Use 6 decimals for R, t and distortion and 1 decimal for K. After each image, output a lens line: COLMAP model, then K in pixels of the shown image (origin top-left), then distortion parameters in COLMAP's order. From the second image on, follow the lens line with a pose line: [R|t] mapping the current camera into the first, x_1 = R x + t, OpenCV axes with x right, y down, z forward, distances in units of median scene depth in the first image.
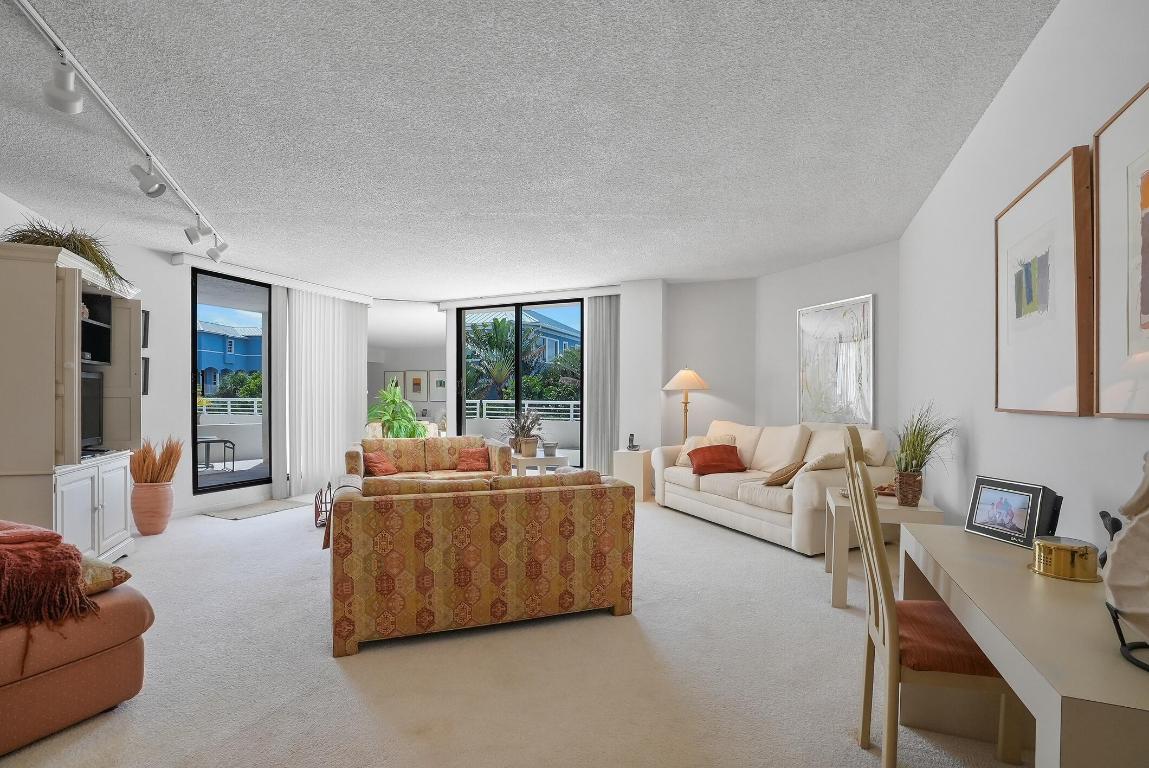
lens RADIAL K [[534.1, 0, 566.6], [0, 534.1, 400.7], [0, 0, 1]] dist [-0.031597, 0.002669]
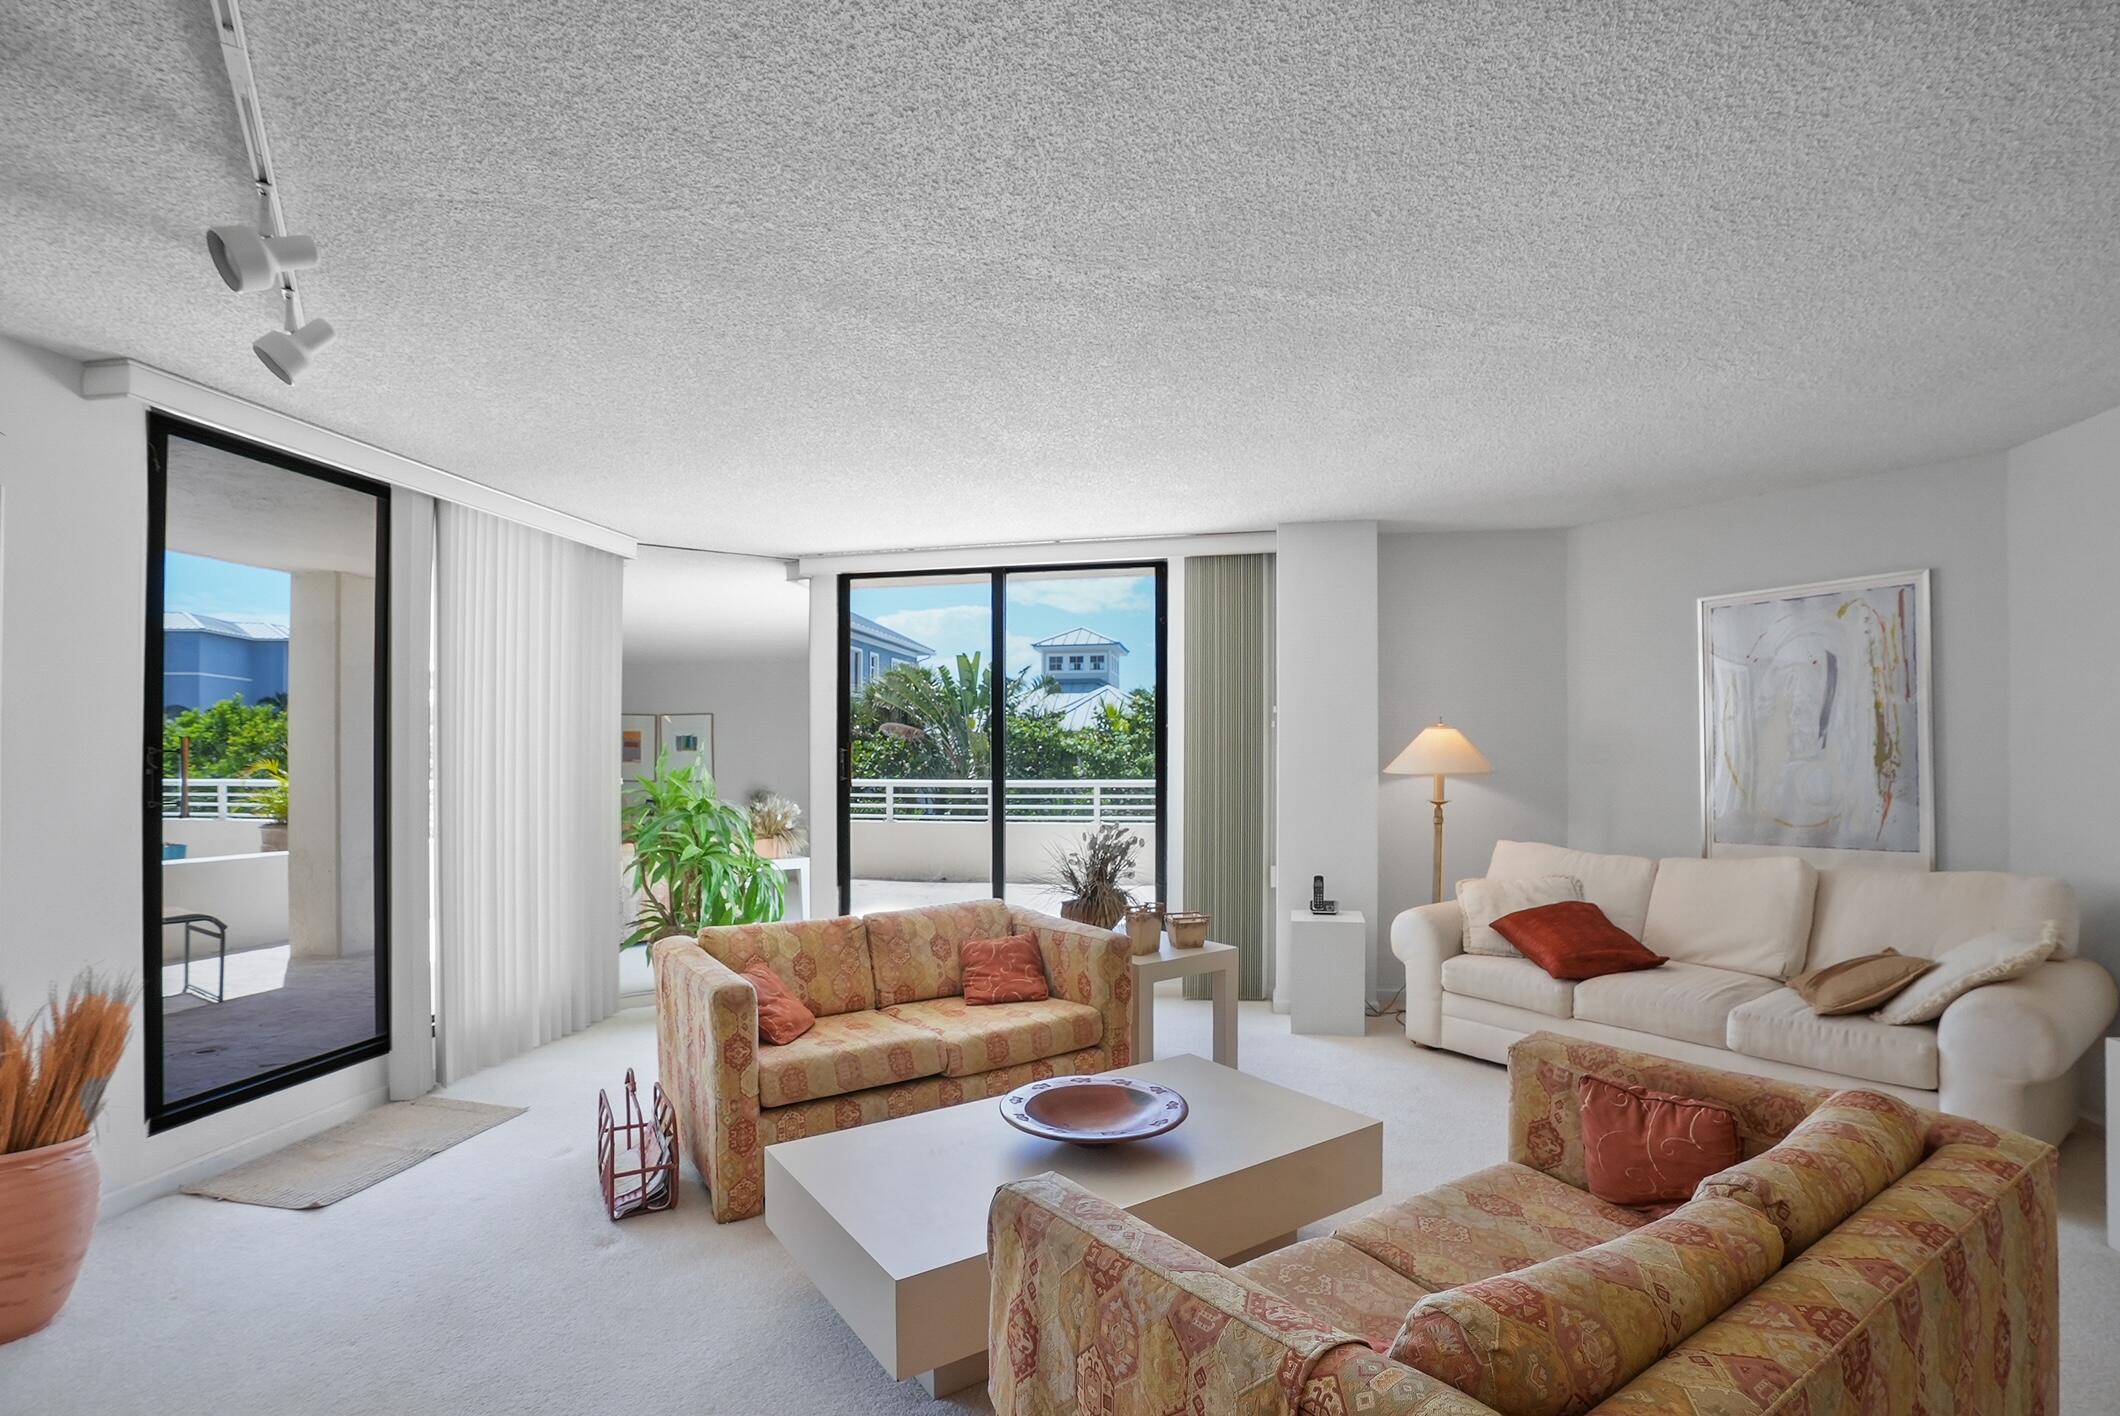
lens RADIAL K [[985.5, 0, 1066.4], [0, 985.5, 745.5], [0, 0, 1]] dist [-0.031597, 0.002669]
pose [[0.975694, -0.006356, 0.219046, -0.257545], [0.009794, 0.999845, -0.014615, -0.034353], [-0.218919, 0.016405, 0.975605, 0.273637]]
